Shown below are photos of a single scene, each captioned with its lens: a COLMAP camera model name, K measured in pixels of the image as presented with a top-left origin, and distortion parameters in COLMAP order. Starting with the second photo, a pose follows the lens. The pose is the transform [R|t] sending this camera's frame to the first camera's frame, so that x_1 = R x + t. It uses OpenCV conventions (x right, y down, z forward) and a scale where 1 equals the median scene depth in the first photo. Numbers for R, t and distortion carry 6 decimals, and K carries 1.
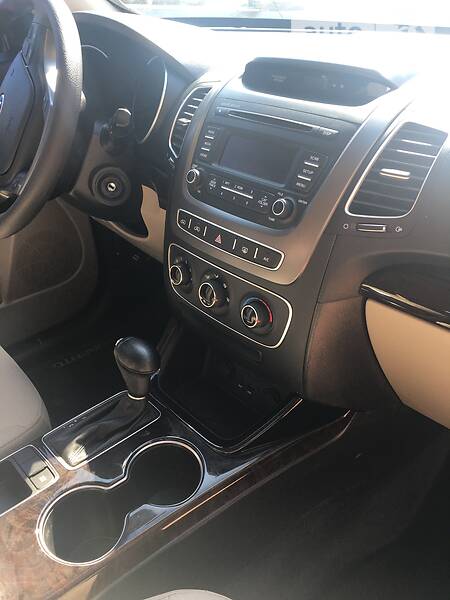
lens RADIAL K [[508.9, 0, 225.0], [0, 508.9, 300.0], [0, 0, 1]] dist [0.130653, -0.234335]
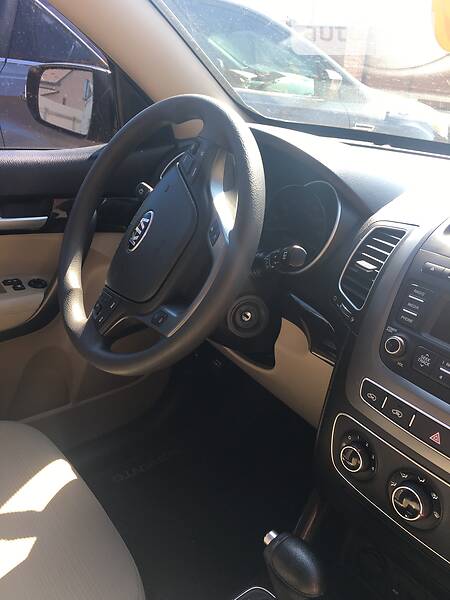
lens RADIAL K [[508.9, 0, 225.0], [0, 508.9, 300.0], [0, 0, 1]] dist [0.130653, -0.234335]
pose [[0.994186, 0.104622, -0.025464, -0.273949], [-0.106870, 0.987634, -0.114710, -0.166489], [0.013148, 0.116765, 0.993073, 0.165127]]
